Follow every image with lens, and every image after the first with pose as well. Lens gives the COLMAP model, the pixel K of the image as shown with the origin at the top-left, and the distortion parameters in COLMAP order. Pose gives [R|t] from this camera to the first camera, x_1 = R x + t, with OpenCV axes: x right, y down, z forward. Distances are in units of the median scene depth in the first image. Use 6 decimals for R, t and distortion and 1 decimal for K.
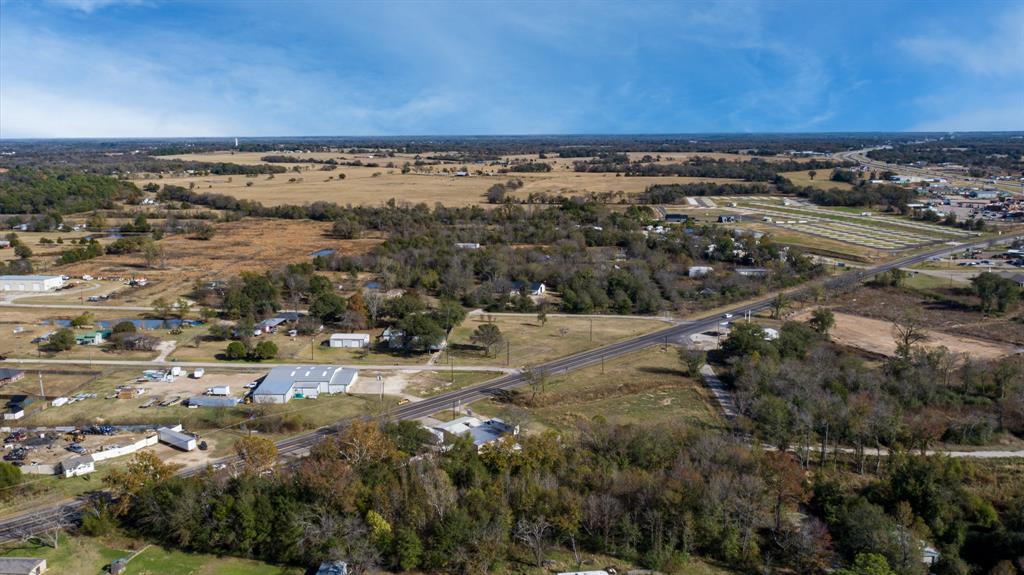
lens RADIAL K [[827.3, 0, 512.0], [0, 827.3, 287.5], [0, 0, 1]] dist [-0.007551, 0.000761]
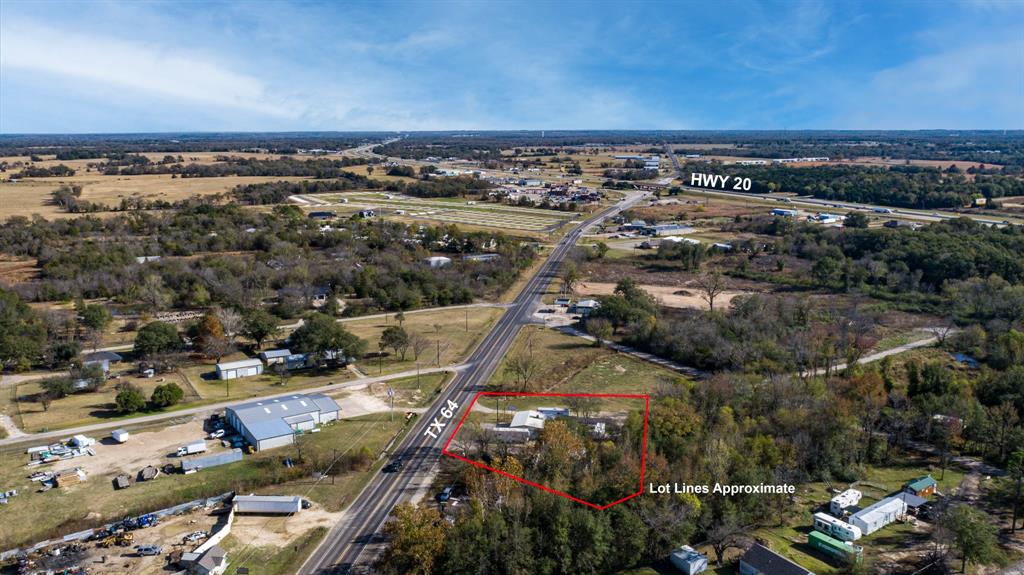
lens RADIAL K [[827.3, 0, 512.0], [0, 827.3, 287.5], [0, 0, 1]] dist [-0.007551, 0.000761]
pose [[0.811874, -0.105806, 0.574165, -0.476149], [0.105684, 0.993828, 0.033703, -0.019257], [-0.574188, 0.033318, 0.818046, 0.151360]]
